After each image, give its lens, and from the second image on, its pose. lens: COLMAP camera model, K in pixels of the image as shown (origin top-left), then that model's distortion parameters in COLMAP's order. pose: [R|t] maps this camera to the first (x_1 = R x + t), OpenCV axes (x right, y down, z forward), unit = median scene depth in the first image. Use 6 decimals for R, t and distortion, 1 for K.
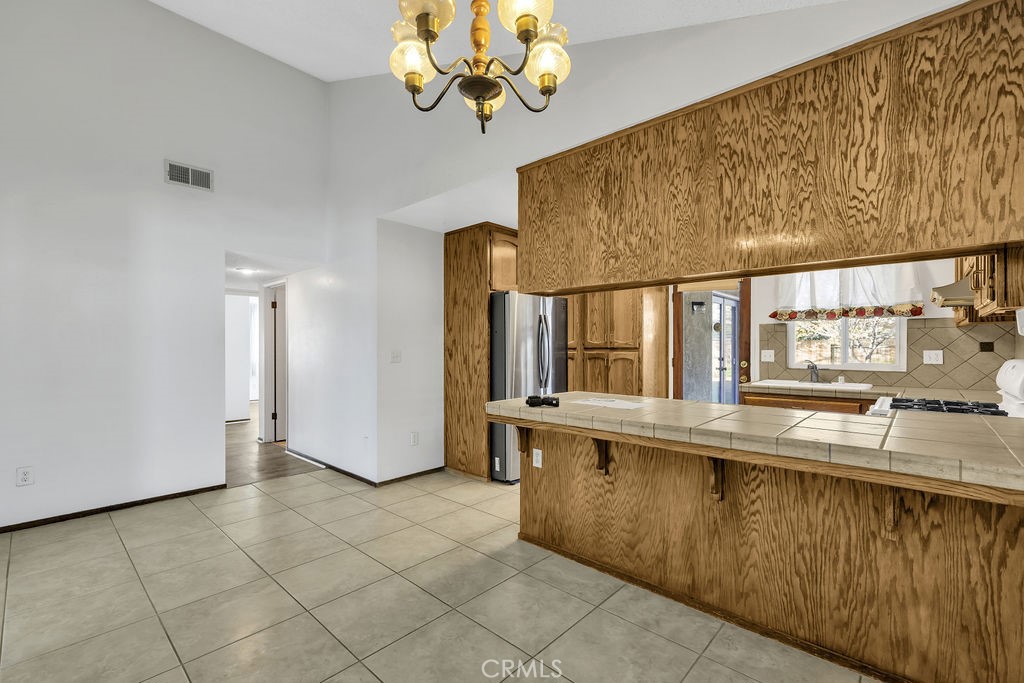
lens RADIAL K [[450.4, 0, 509.9], [0, 450.4, 346.9], [0, 0, 1]] dist [-0.000896, -0.000017]
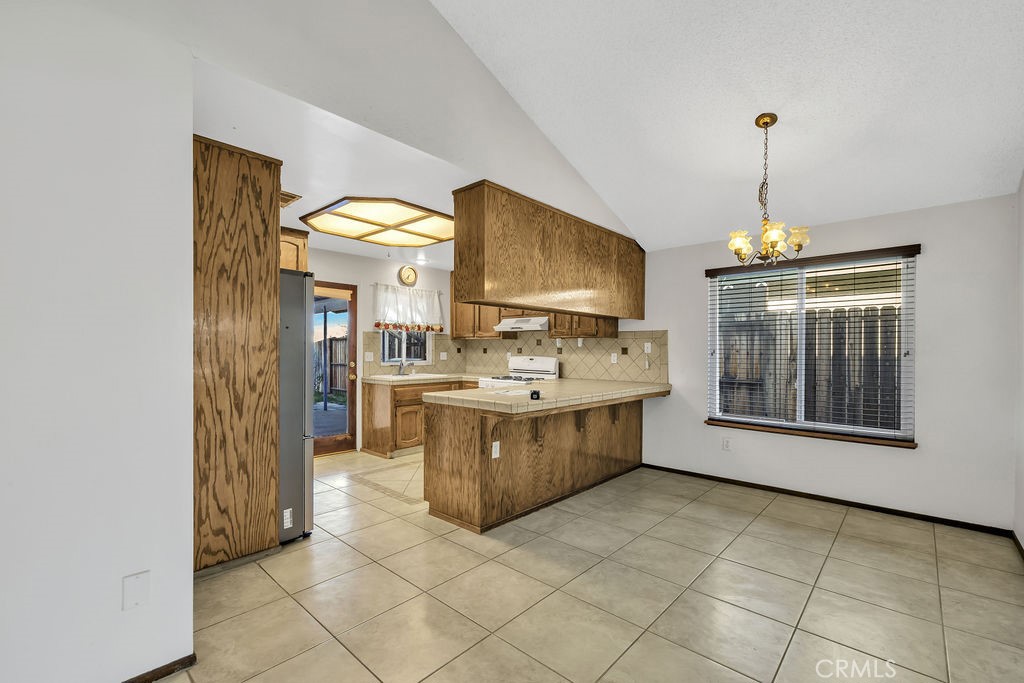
lens RADIAL K [[435.0, 0, 510.7], [0, 435.0, 351.4], [0, 0, 1]] dist [-0.000663, -0.000024]
pose [[-0.005334, -0.000744, 0.999985, -1.149277], [-0.006193, 0.999981, 0.000711, 0.001403], [-0.999967, -0.006190, -0.005339, 1.091902]]
